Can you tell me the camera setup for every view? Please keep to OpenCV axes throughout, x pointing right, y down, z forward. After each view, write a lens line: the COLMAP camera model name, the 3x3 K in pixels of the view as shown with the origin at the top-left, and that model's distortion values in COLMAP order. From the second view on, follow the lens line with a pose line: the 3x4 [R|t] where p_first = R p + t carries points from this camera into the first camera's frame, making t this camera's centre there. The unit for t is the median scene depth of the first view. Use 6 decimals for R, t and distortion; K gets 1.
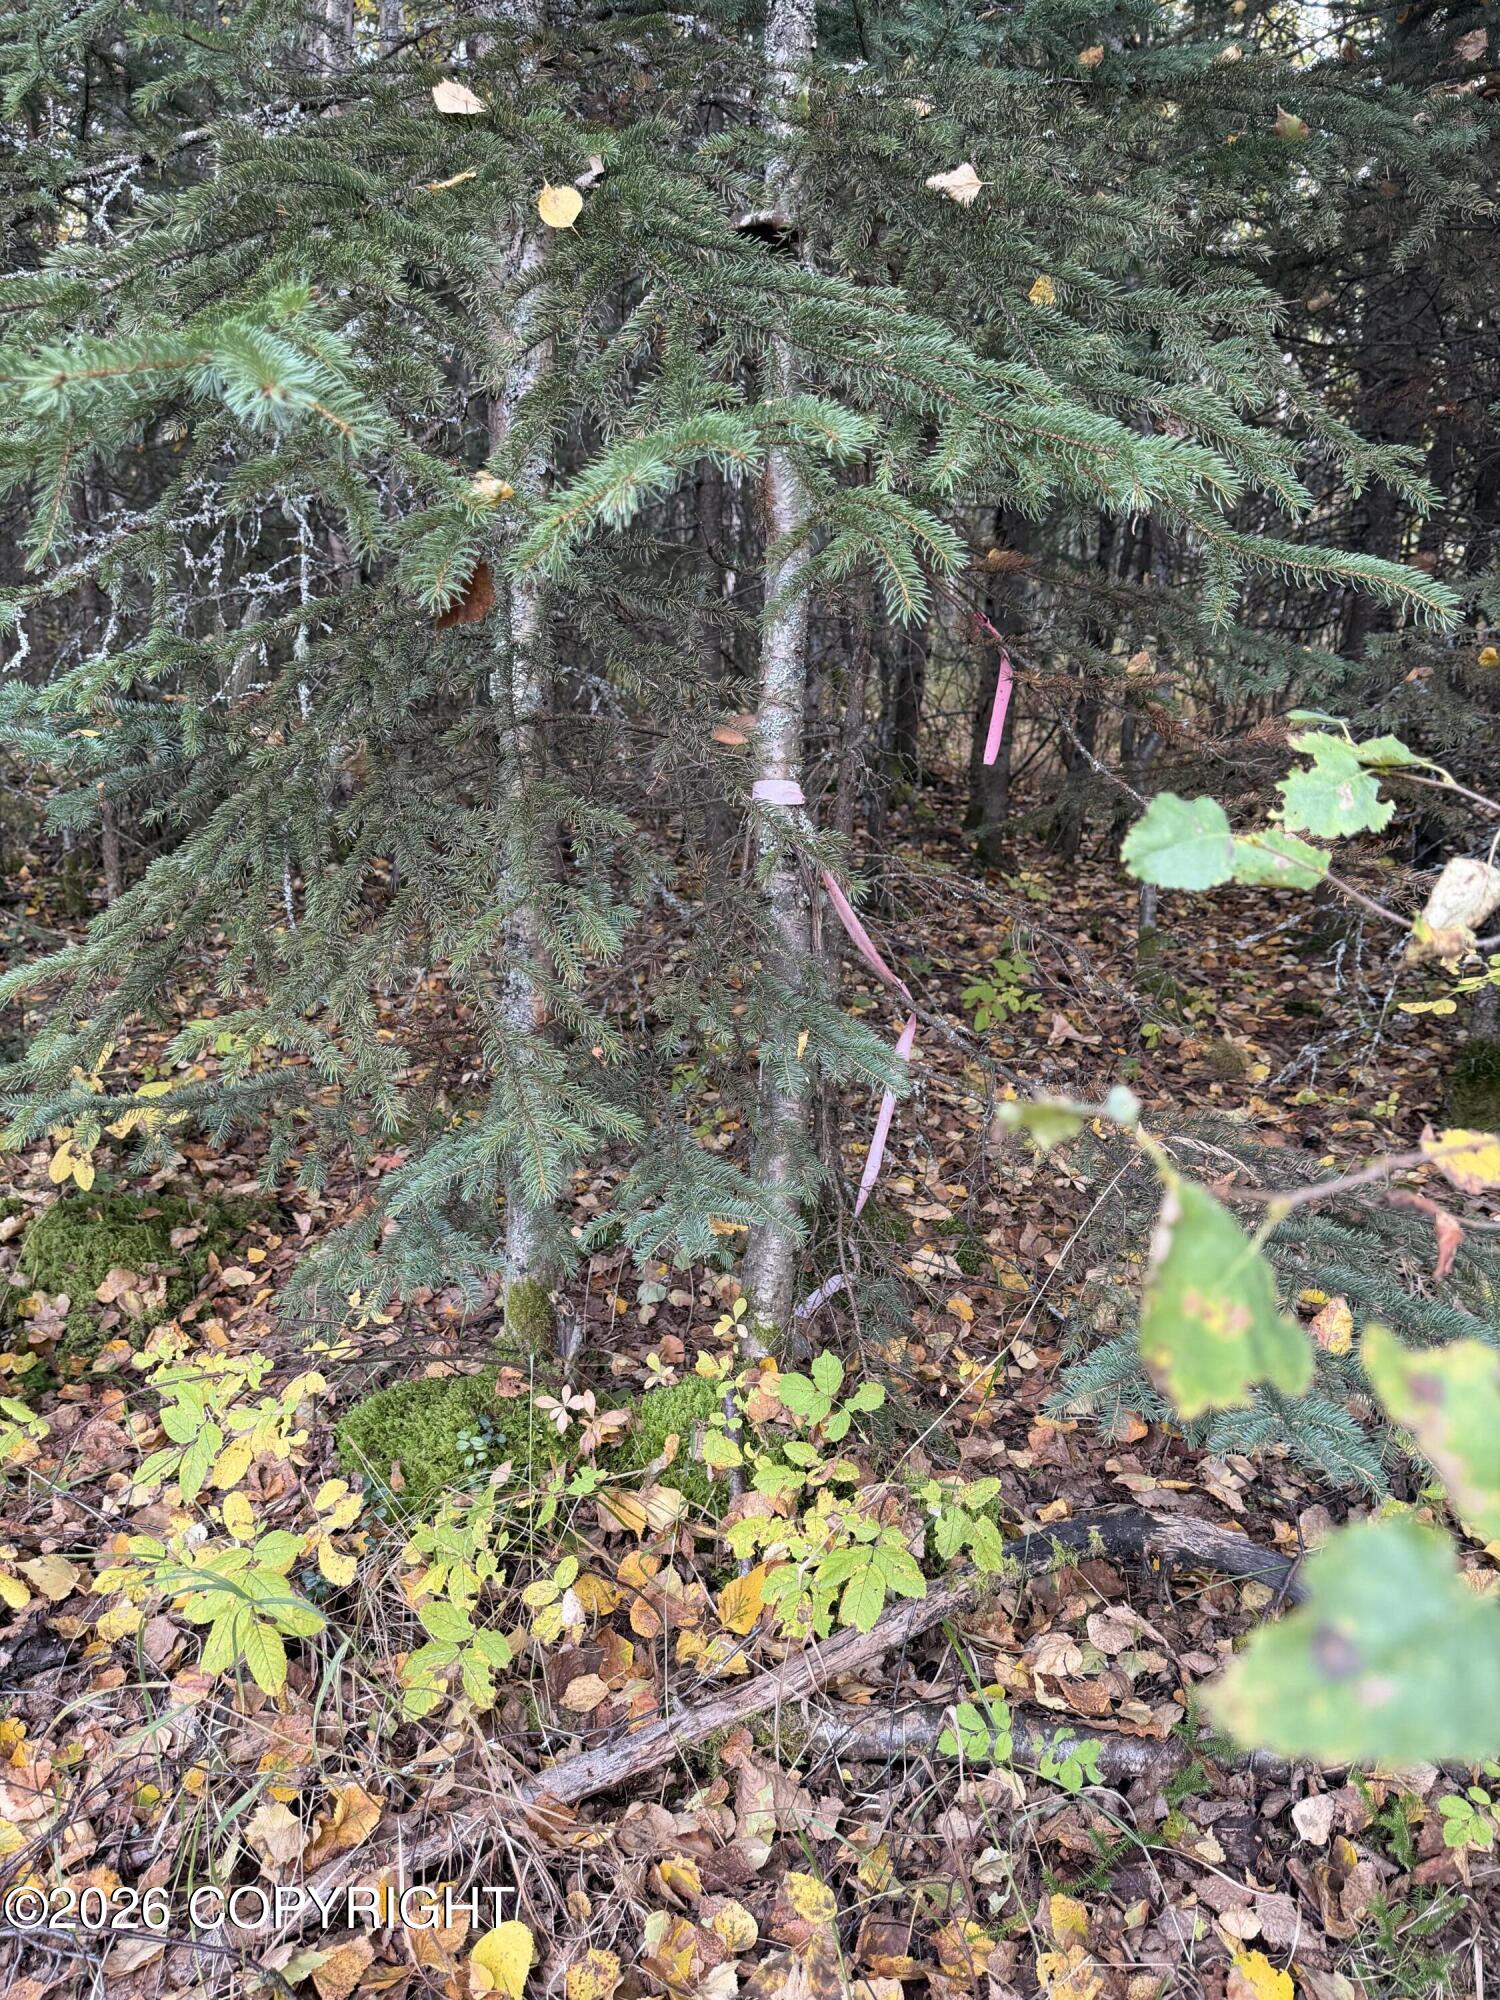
lens RADIAL K [[1406.3, 0, 742.6], [0, 1406.3, 1005.7], [0, 0, 1]] dist [0.025902, -0.030756]
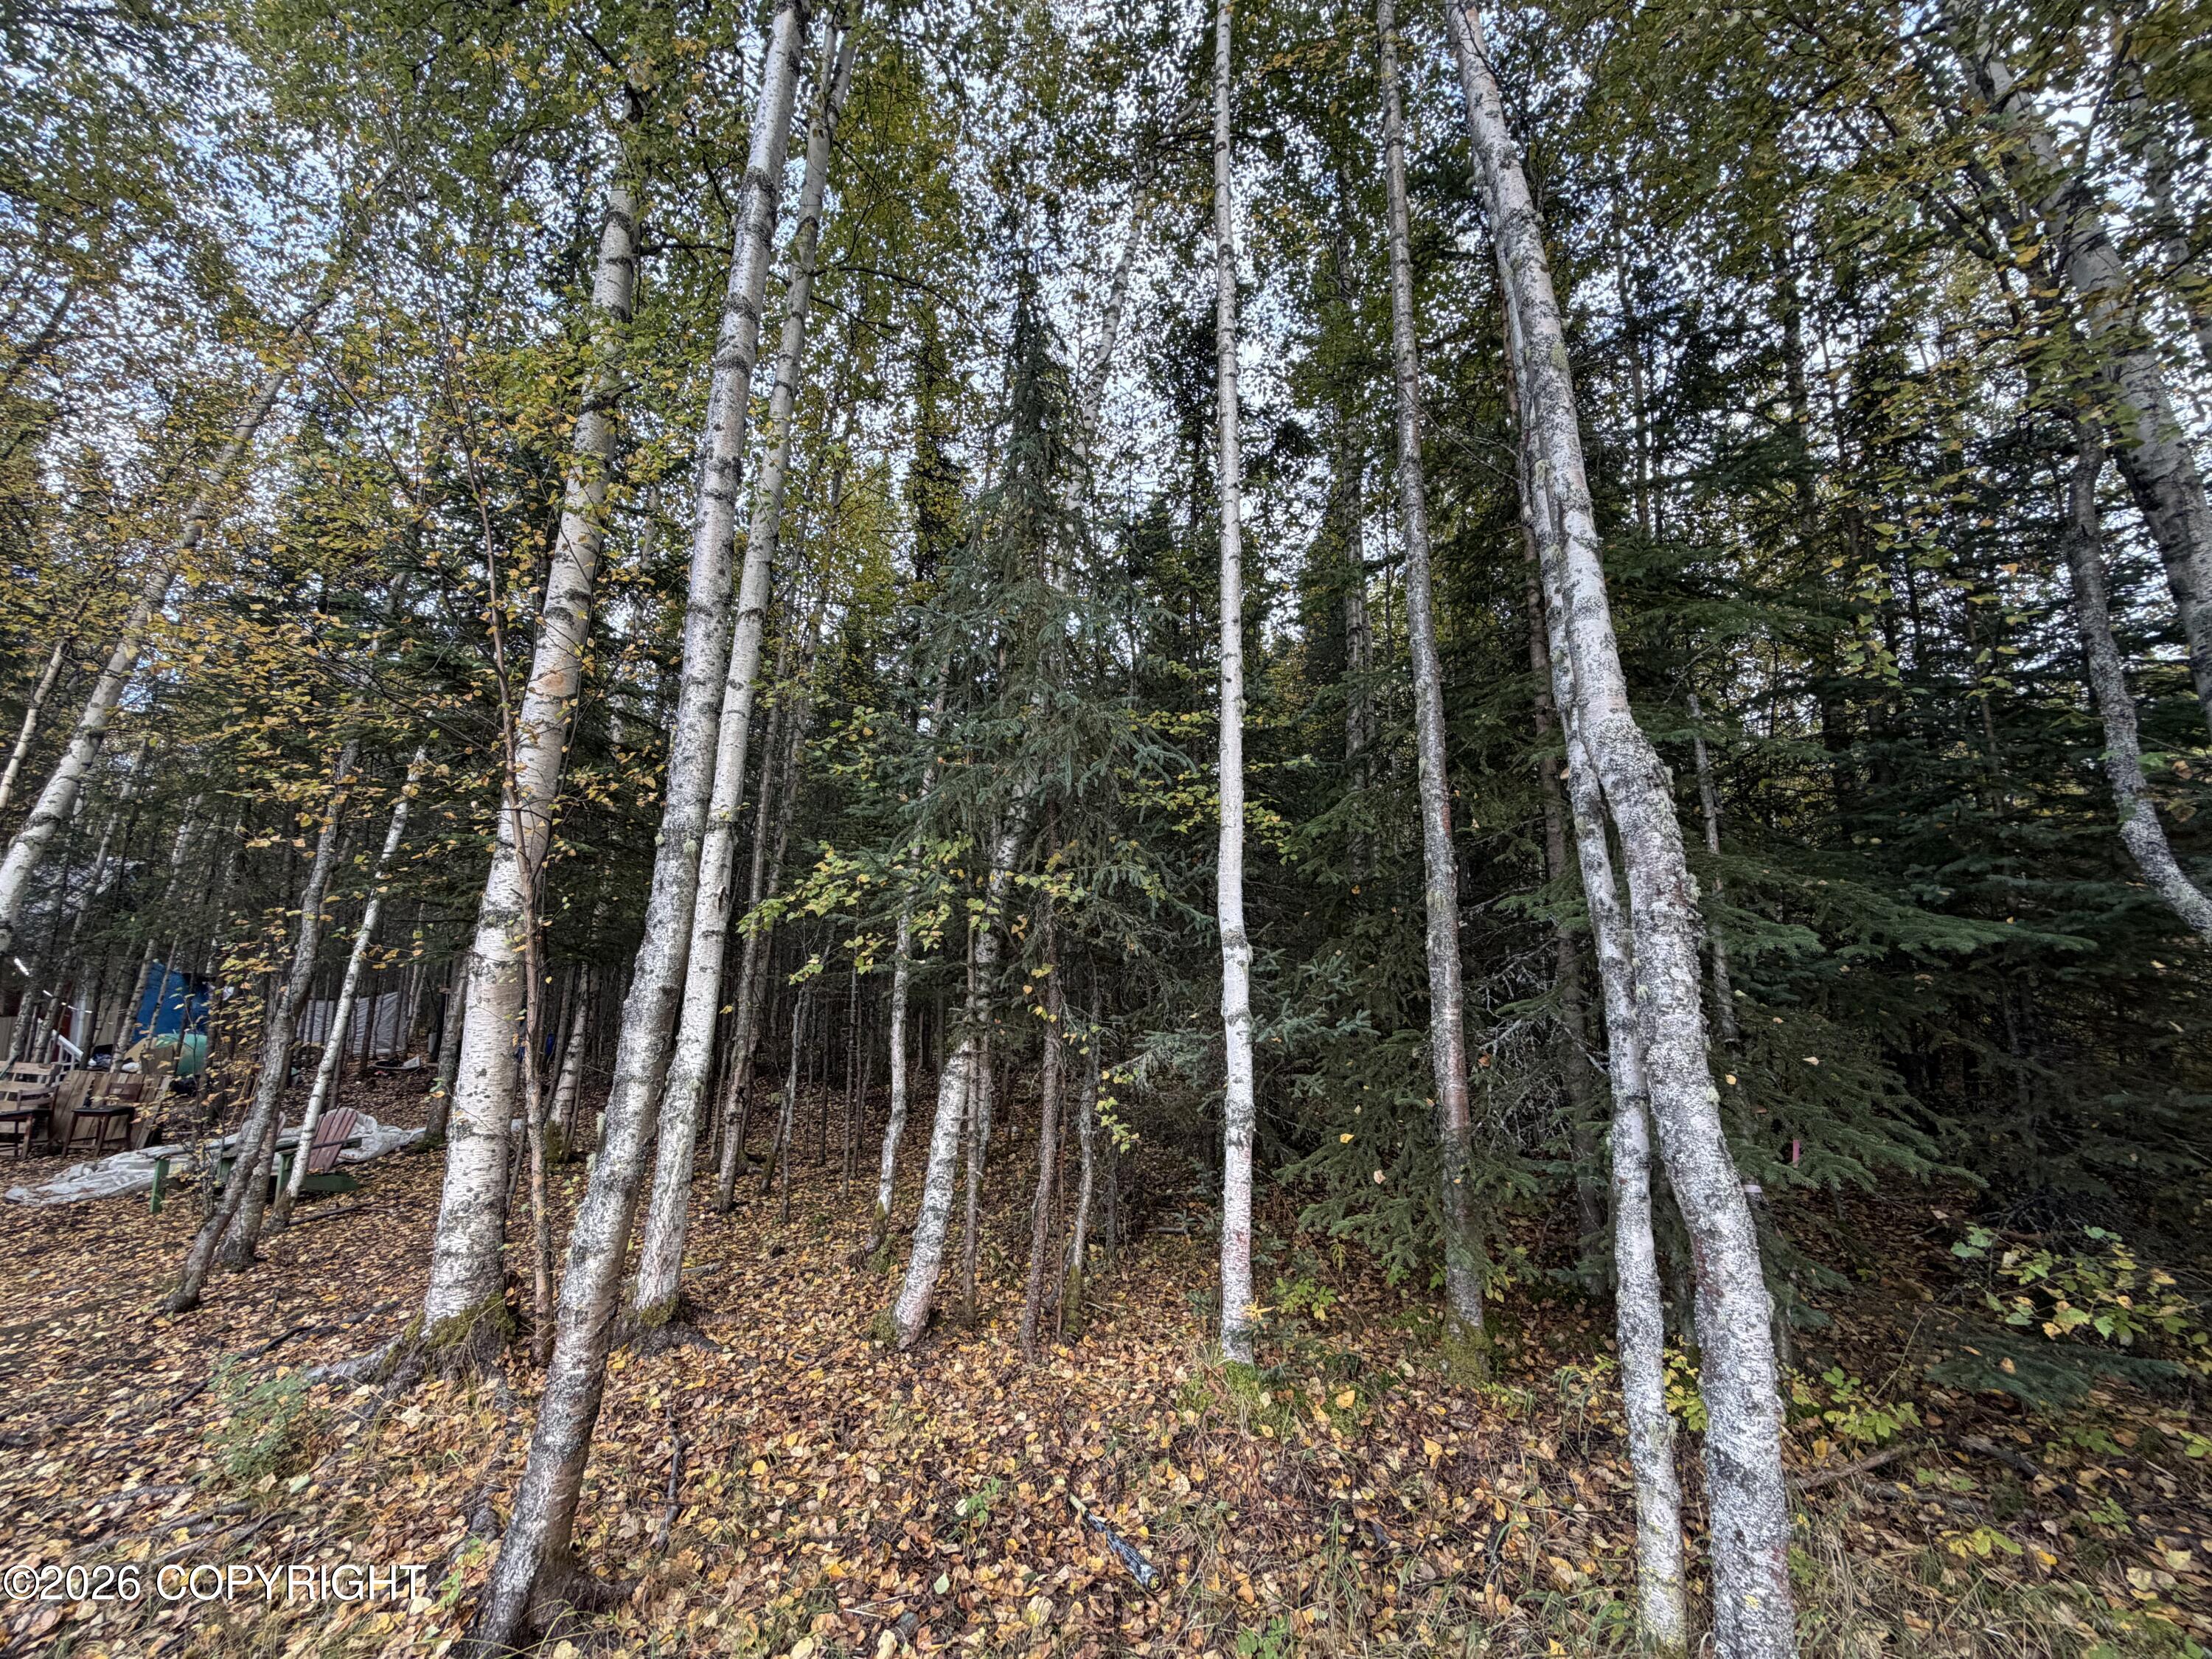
lens RADIAL K [[874.1, 0, 1106.0], [0, 874.1, 829.5], [0, 0, 1]] dist [0.002064, -0.000310]
pose [[0.953611, -0.069033, -0.293021, -0.850297], [-0.054468, 0.917723, -0.393468, -0.030050], [0.296074, 0.391176, 0.871391, -1.798627]]
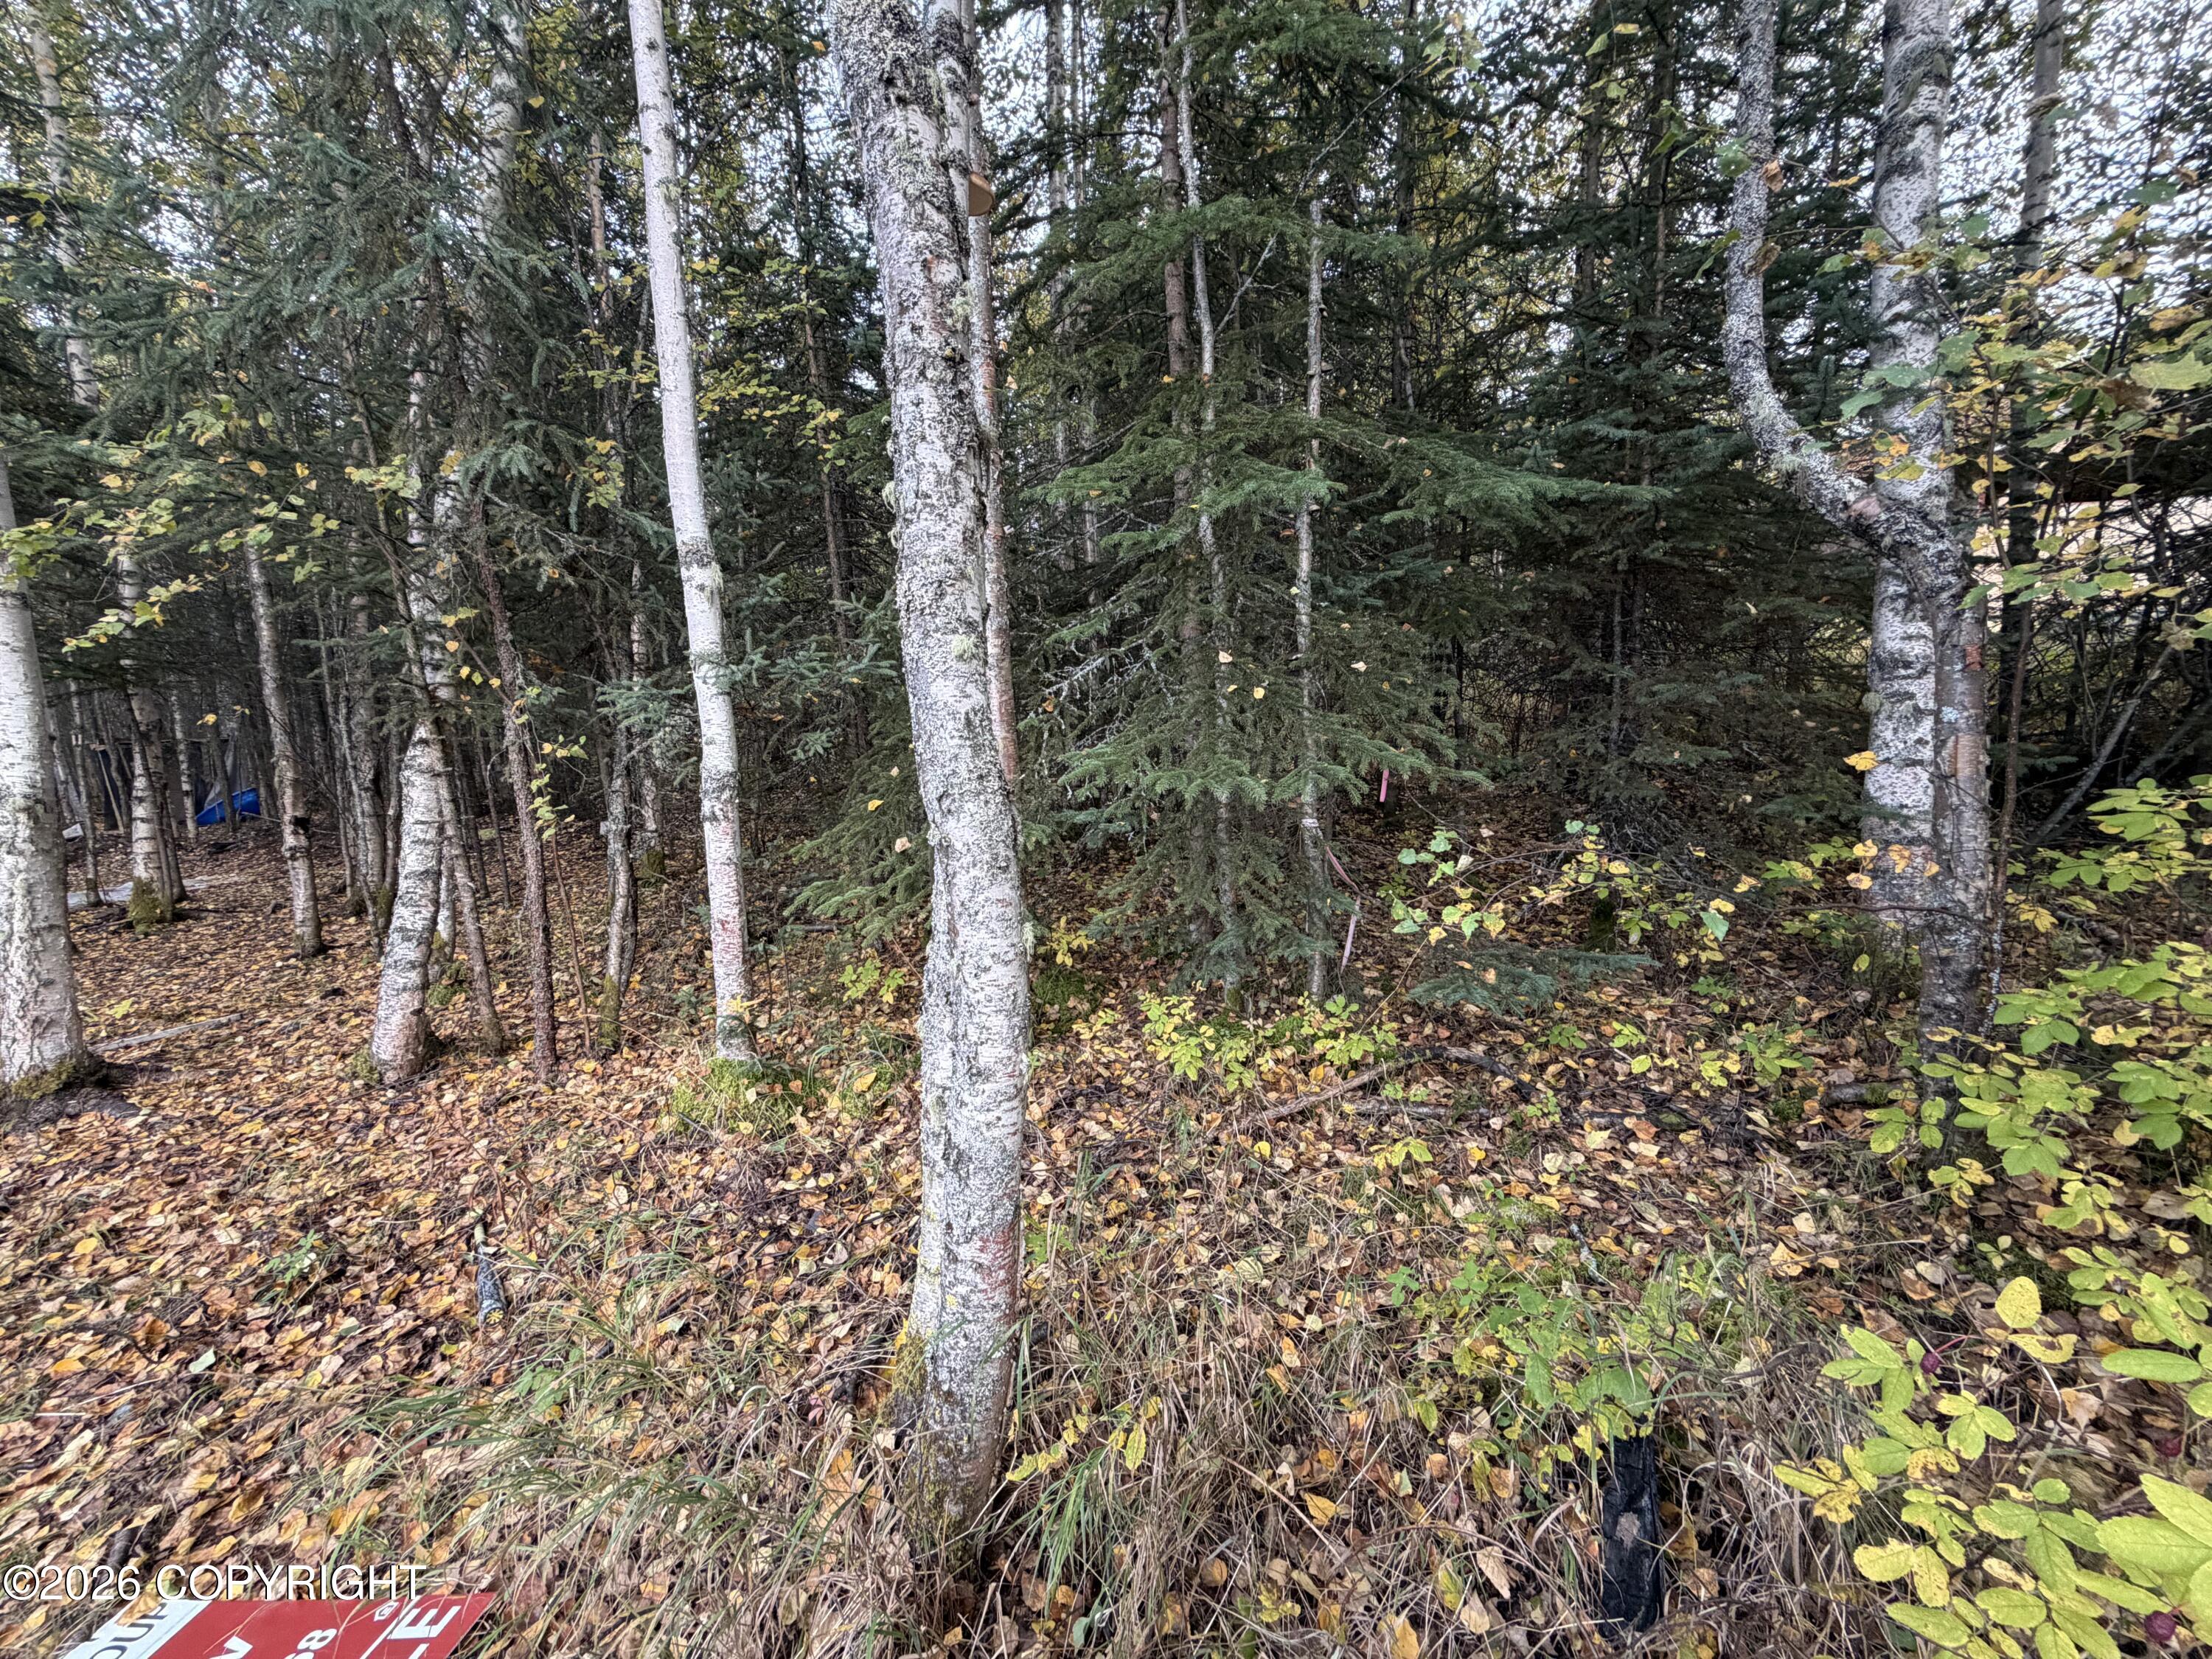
lens RADIAL K [[874.1, 0, 1106.0], [0, 874.1, 829.5], [0, 0, 1]] dist [0.002064, -0.000310]
pose [[0.987713, -0.046827, -0.149096, -0.139005], [0.033312, 0.995212, -0.091889, 0.024158], [0.152685, 0.085793, 0.984544, -1.001851]]
